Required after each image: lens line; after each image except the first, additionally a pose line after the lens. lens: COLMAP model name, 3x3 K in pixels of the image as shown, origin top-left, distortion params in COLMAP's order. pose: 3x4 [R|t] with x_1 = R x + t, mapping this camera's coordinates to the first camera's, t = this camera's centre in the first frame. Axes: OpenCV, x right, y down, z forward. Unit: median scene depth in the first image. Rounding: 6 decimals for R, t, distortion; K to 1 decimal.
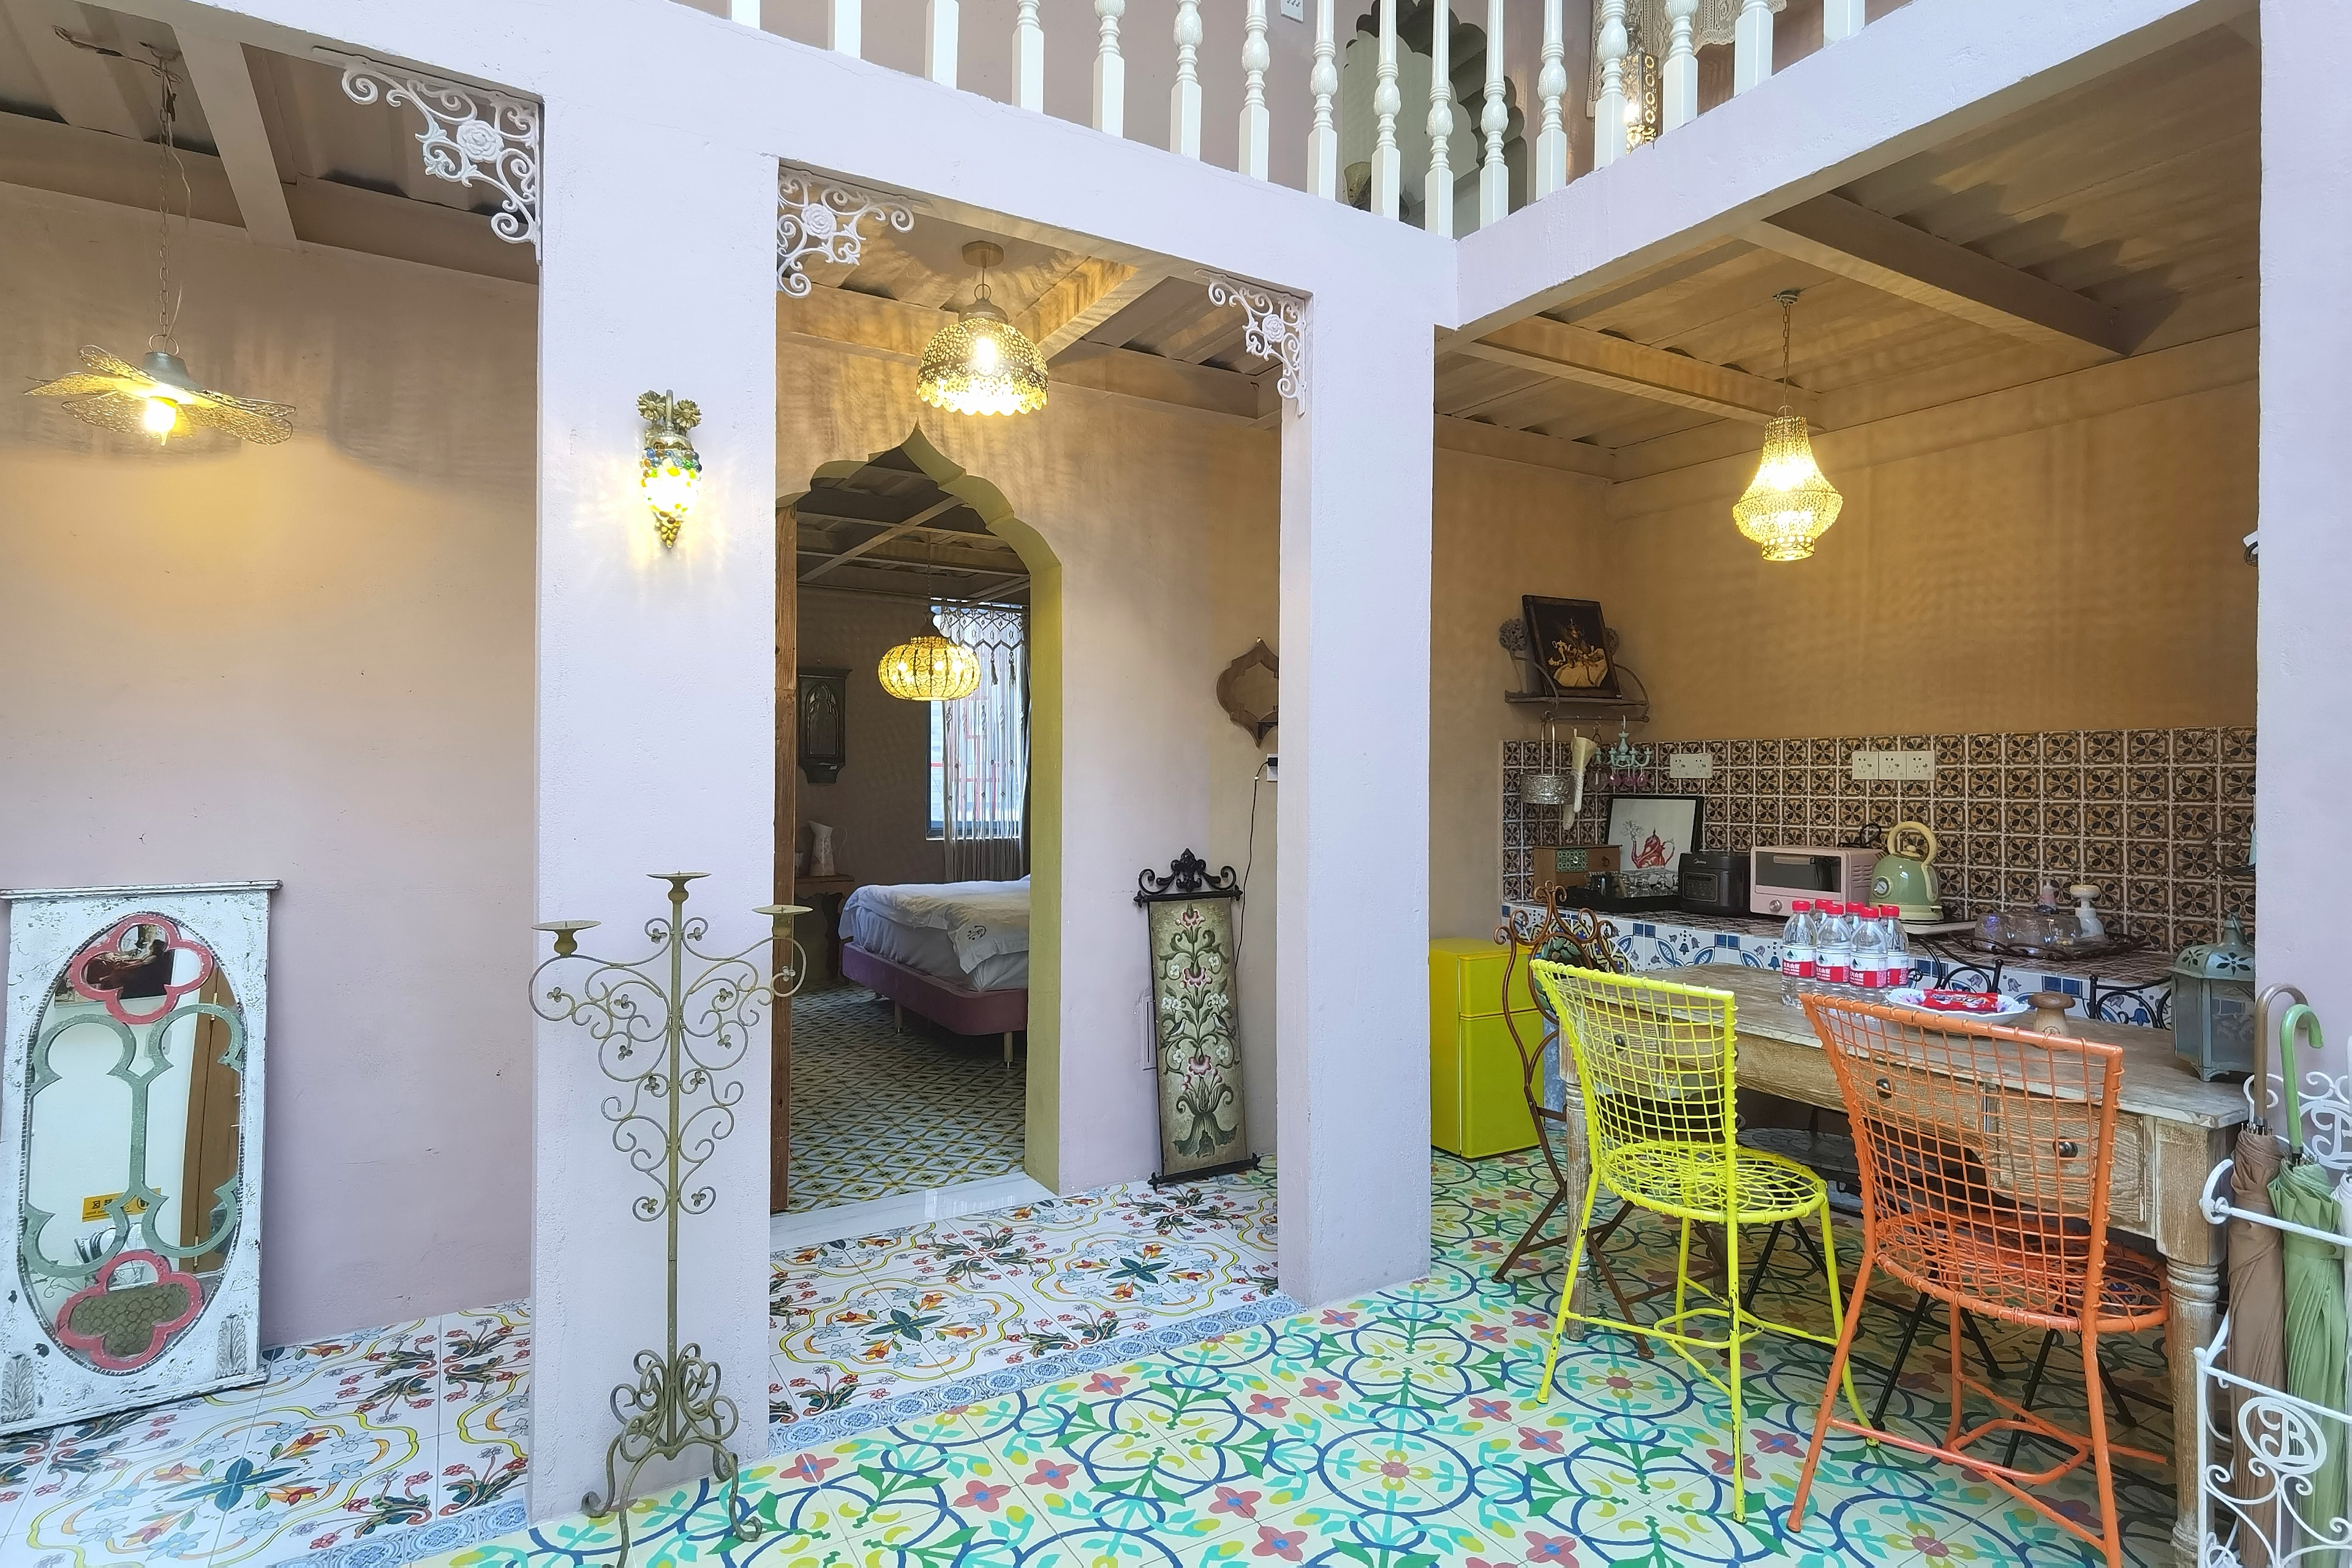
lens RADIAL K [[1211.0, 0, 1171.4], [0, 1211.0, 777.3], [0, 0, 1]] dist [0.006609, 0.001434]
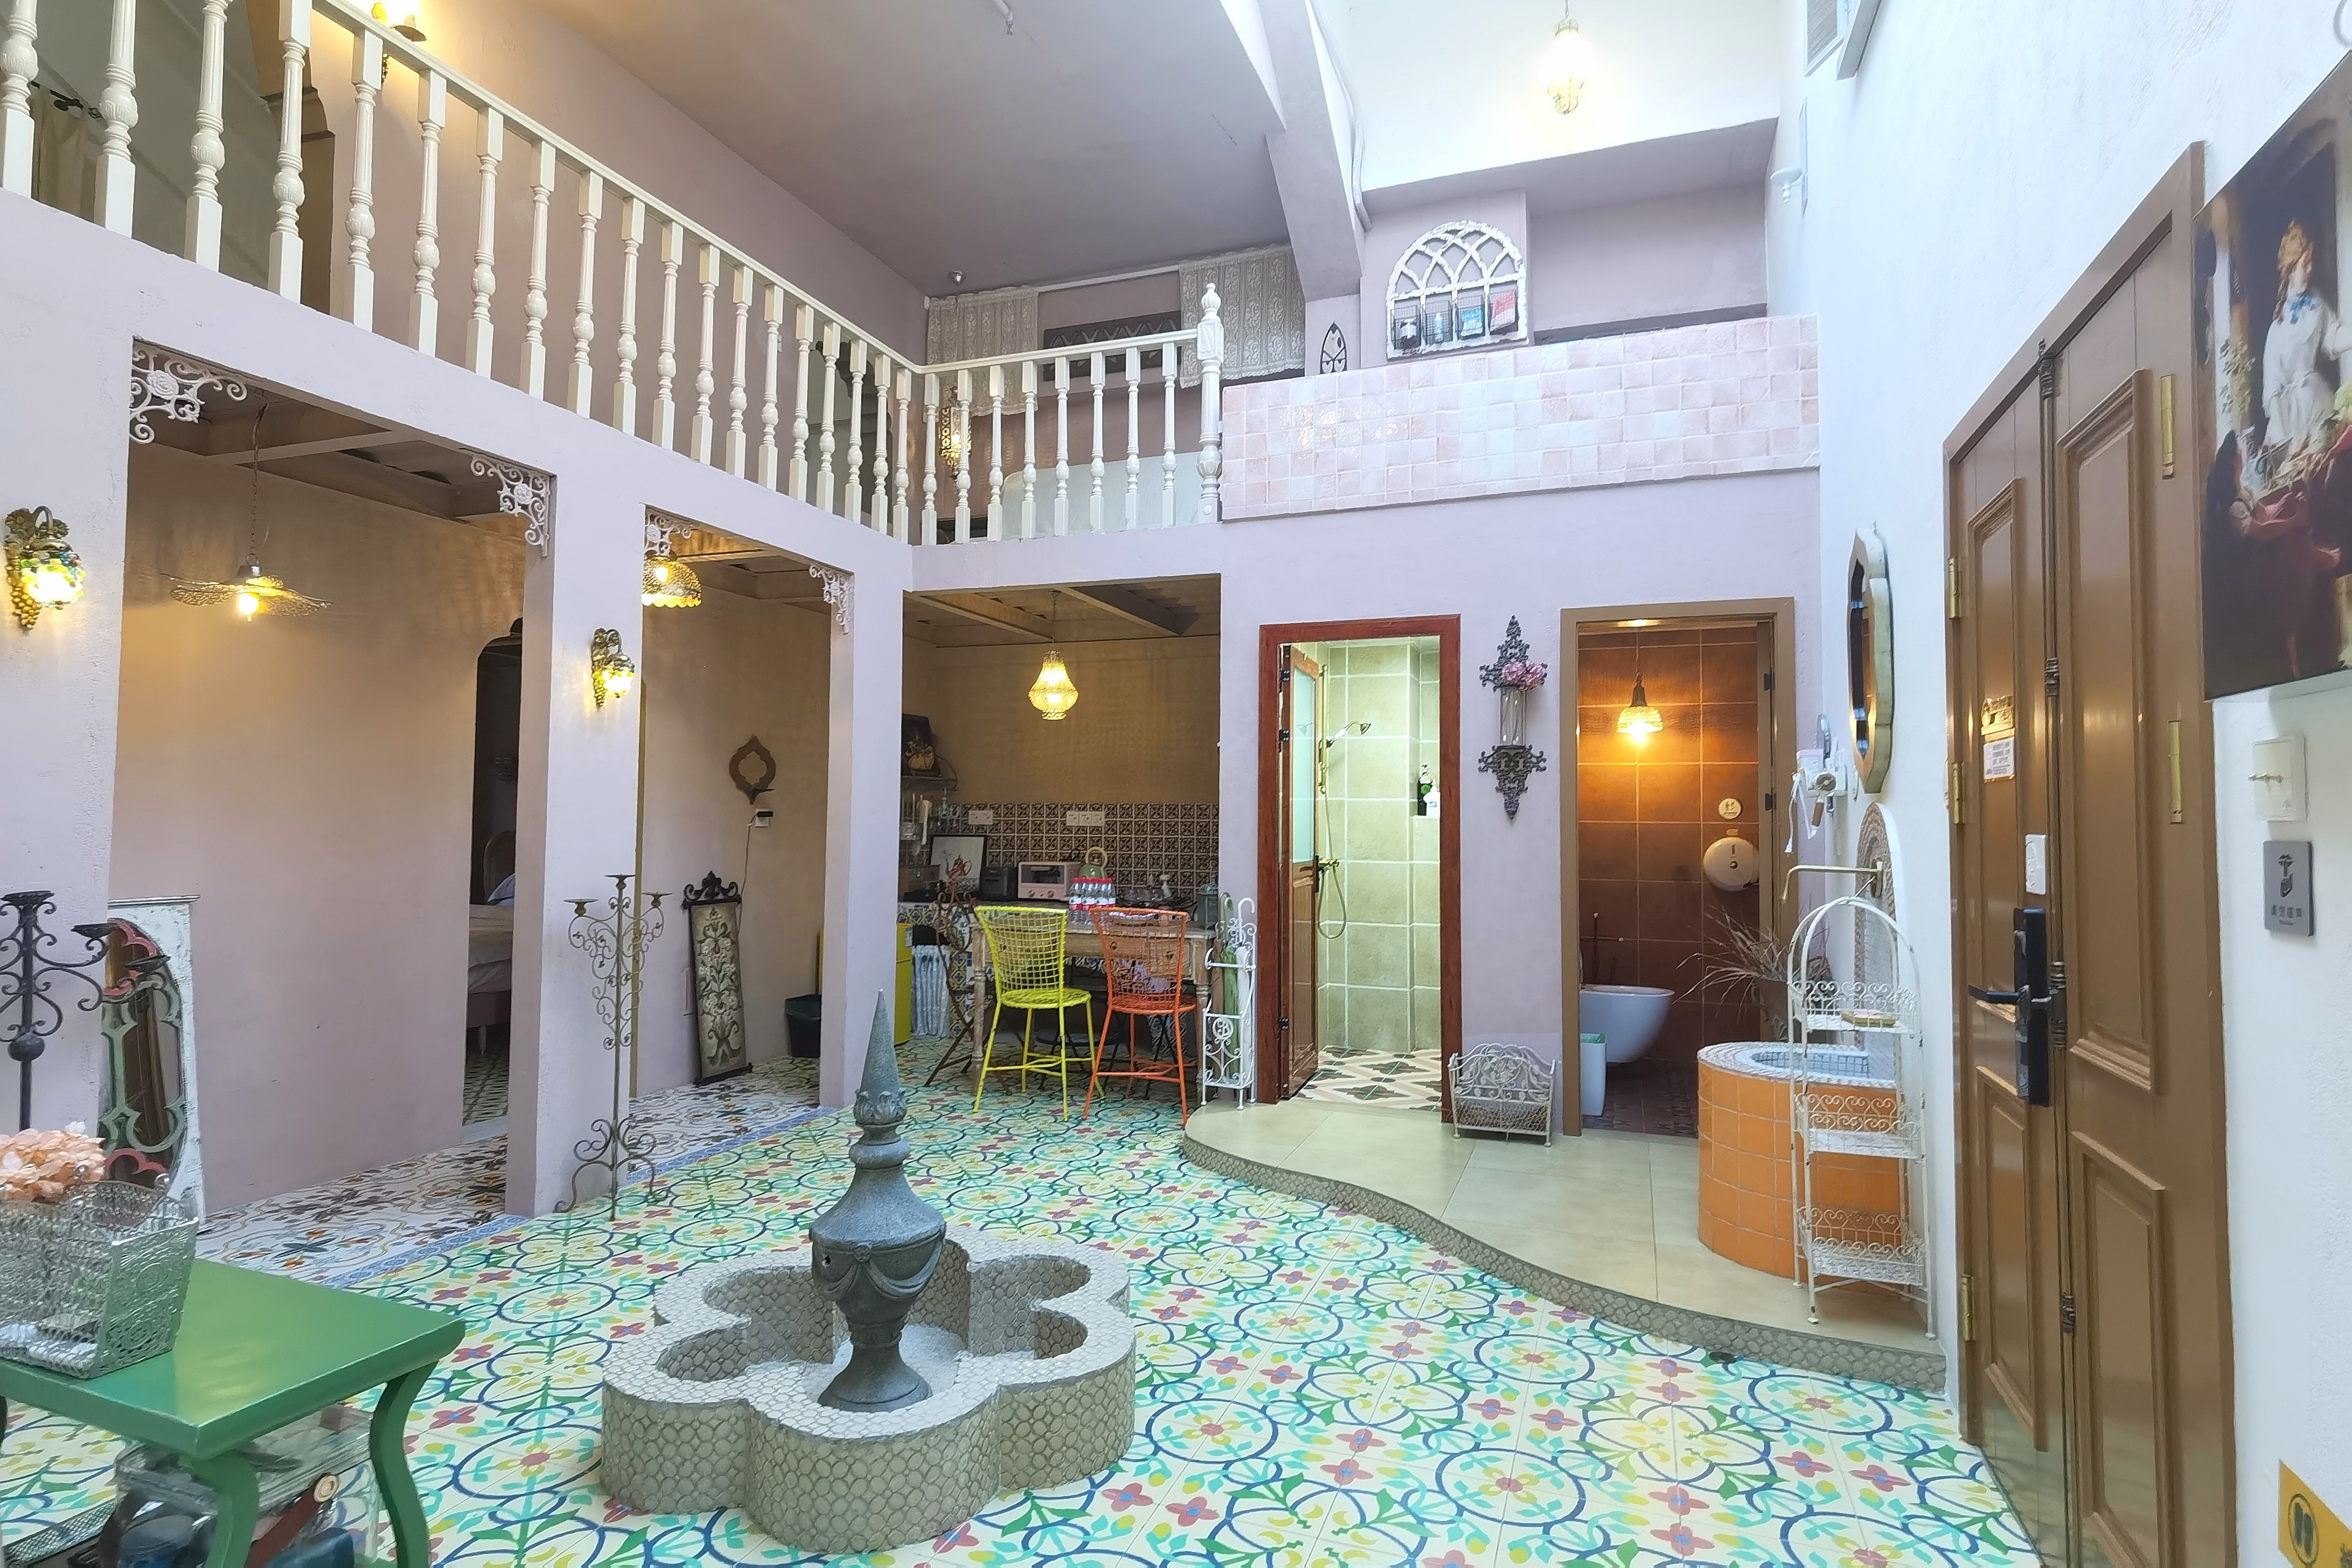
lens RADIAL K [[1211.0, 0, 1171.4], [0, 1211.0, 777.3], [0, 0, 1]] dist [0.006609, 0.001434]
pose [[0.781244, 0.025926, 0.623687, -0.583128], [-0.004263, 0.999335, -0.036201, -0.006963], [-0.624211, 0.025623, 0.780836, -0.688373]]
